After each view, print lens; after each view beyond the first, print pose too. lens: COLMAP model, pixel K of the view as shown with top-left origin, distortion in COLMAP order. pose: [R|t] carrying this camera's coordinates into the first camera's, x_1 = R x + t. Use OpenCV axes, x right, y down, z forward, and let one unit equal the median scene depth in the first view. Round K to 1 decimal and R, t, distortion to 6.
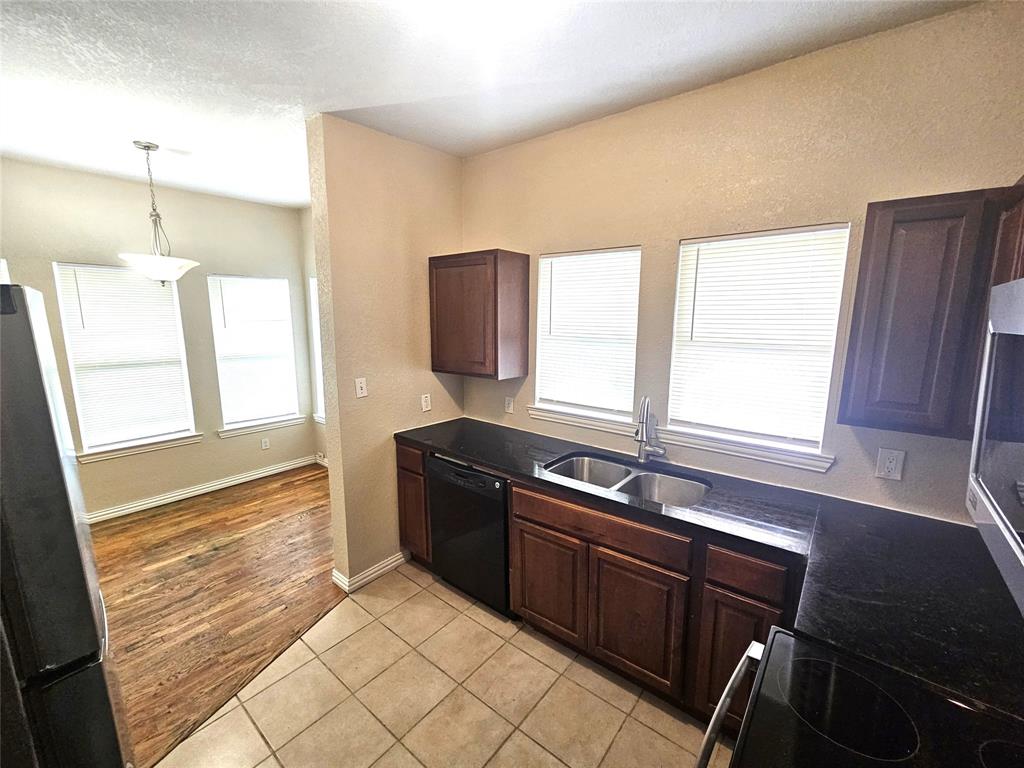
lens RADIAL K [[423.1, 0, 514.9], [0, 423.1, 388.2], [0, 0, 1]] dist [0.000720, -0.000465]
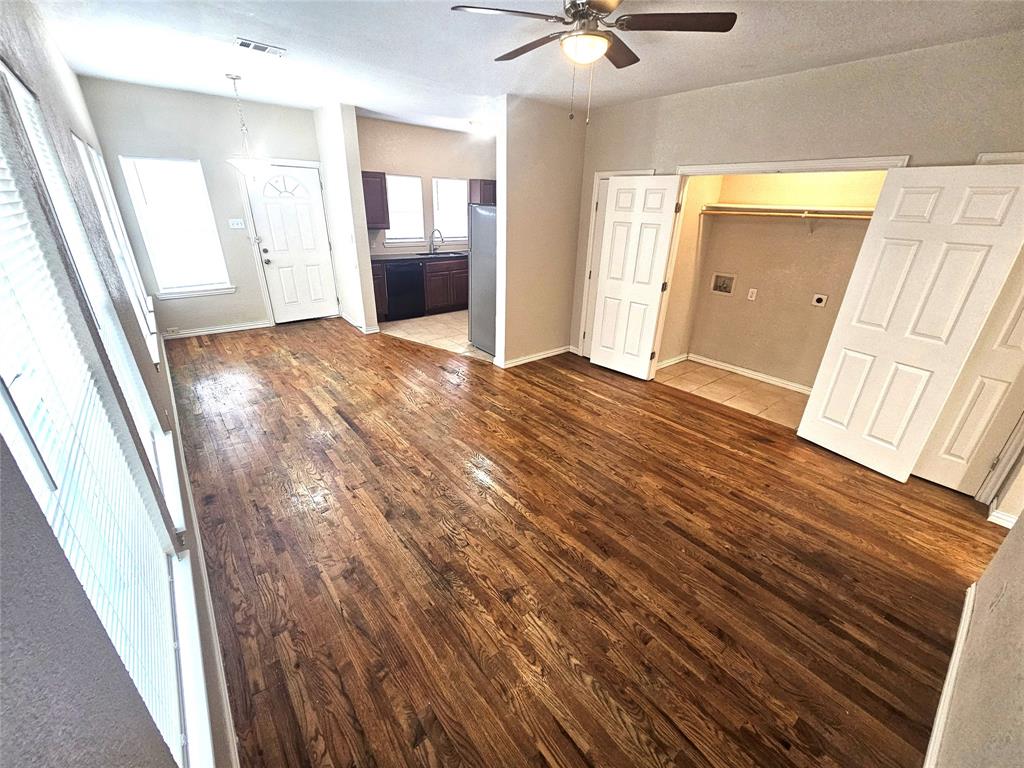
lens RADIAL K [[423.1, 0, 514.9], [0, 423.1, 388.2], [0, 0, 1]] dist [0.000720, -0.000465]
pose [[0.203570, -0.397993, 0.894517, -2.210638], [0.130815, 0.916513, 0.378010, -0.010282], [-0.970282, 0.040064, 0.238638, -0.235884]]
